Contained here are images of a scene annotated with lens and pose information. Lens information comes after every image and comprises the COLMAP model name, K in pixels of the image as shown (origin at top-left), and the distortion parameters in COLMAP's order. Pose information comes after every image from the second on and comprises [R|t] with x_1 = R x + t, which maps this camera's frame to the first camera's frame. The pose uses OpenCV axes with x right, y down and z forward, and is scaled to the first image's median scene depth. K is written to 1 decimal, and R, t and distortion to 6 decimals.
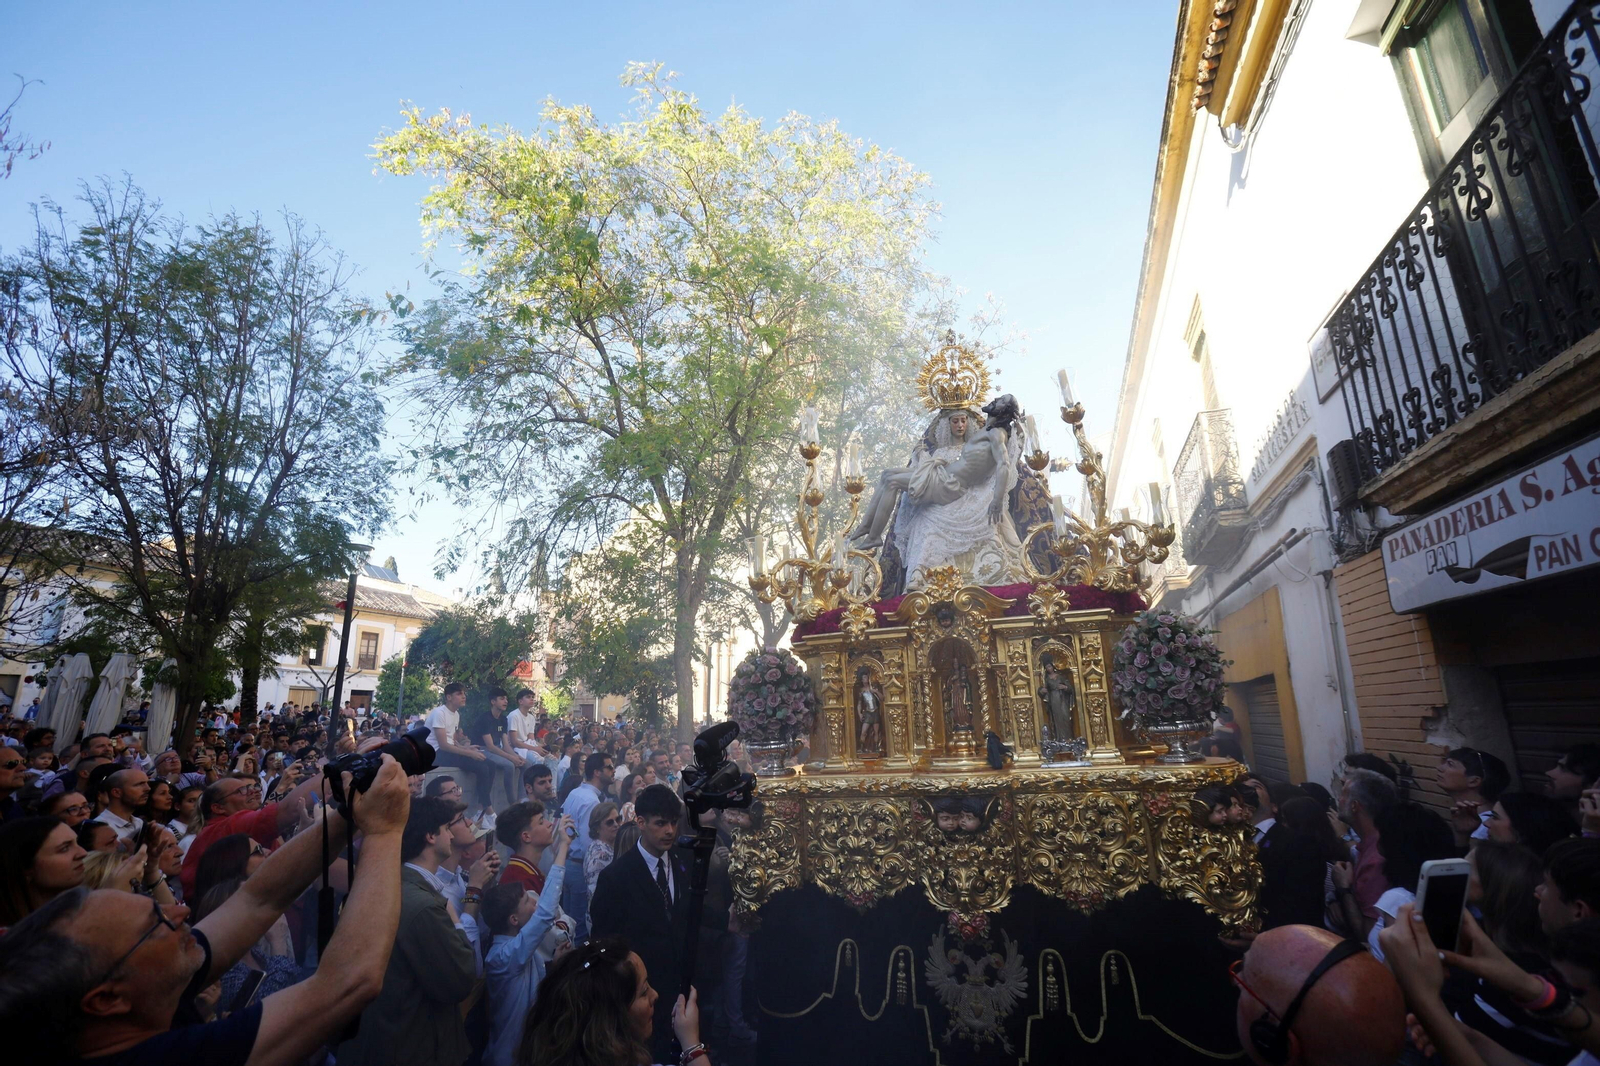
lens RADIAL K [[755.1, 0, 787.7], [0, 755.1, 527.5], [0, 0, 1]] dist [-0.079398, 0.037973]
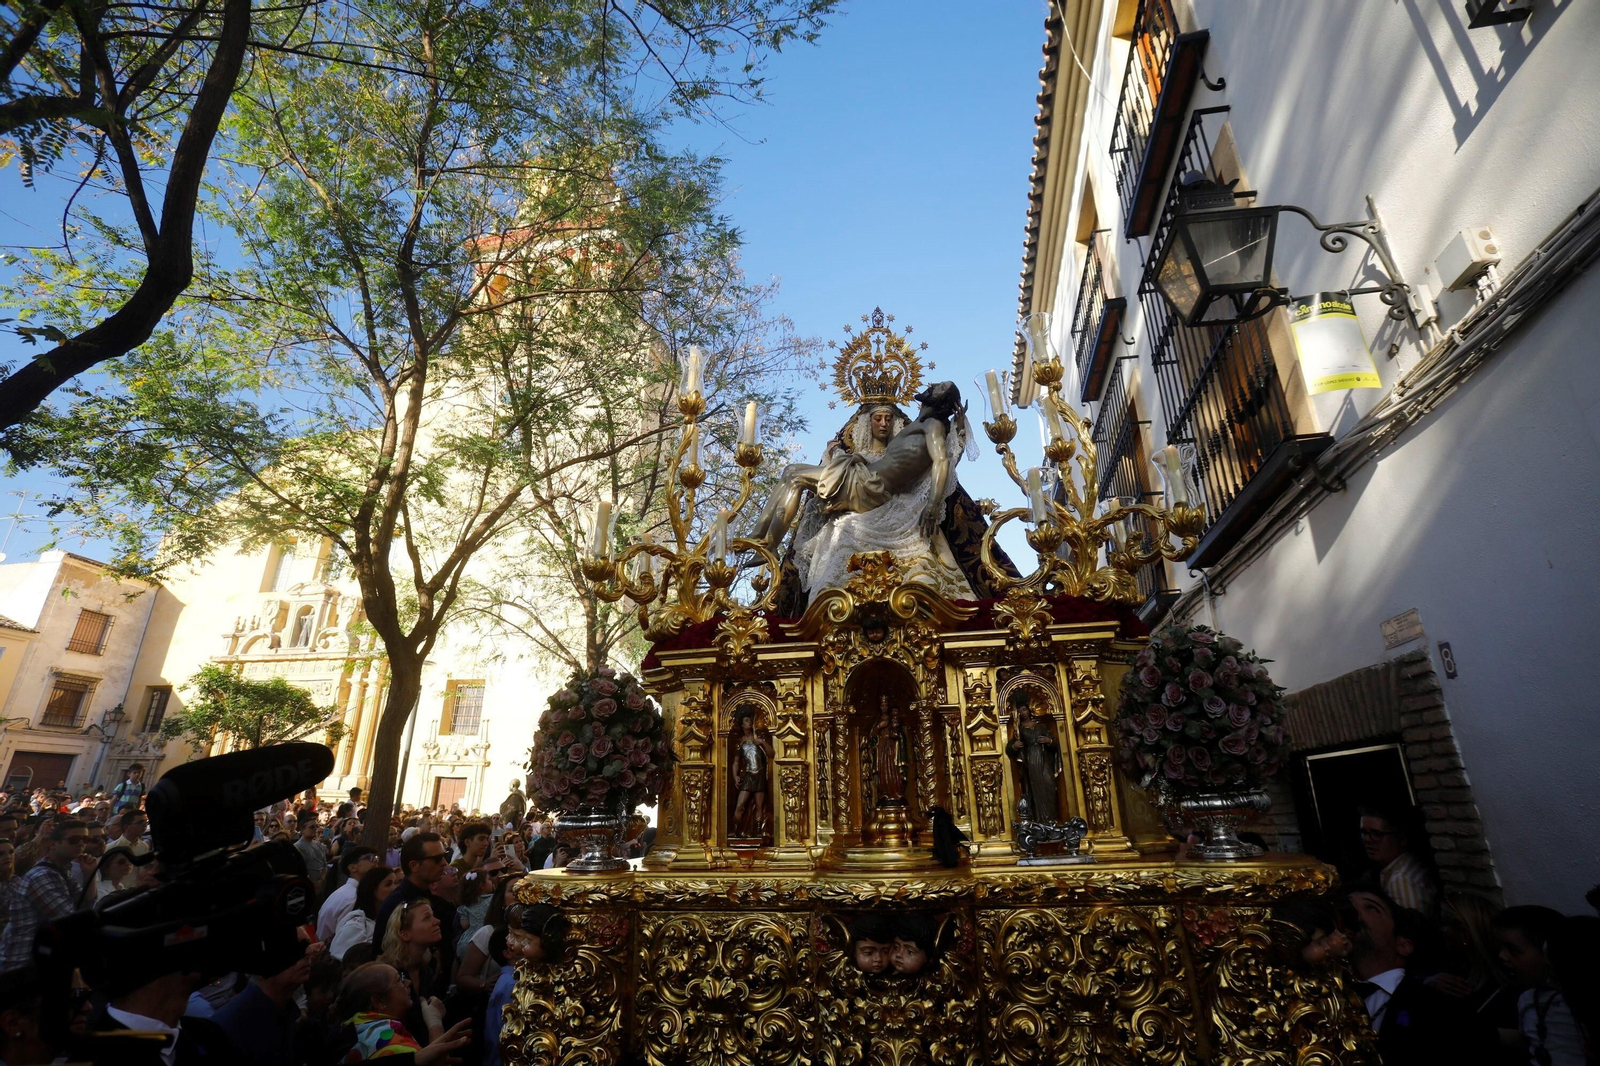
lens RADIAL K [[755.1, 0, 787.7], [0, 755.1, 527.5], [0, 0, 1]] dist [-0.079398, 0.037973]
pose [[0.986524, 0.079492, 0.143010, 0.032991], [-0.061153, 0.989841, -0.128354, 0.123837], [-0.151760, 0.117879, 0.981363, 0.356969]]
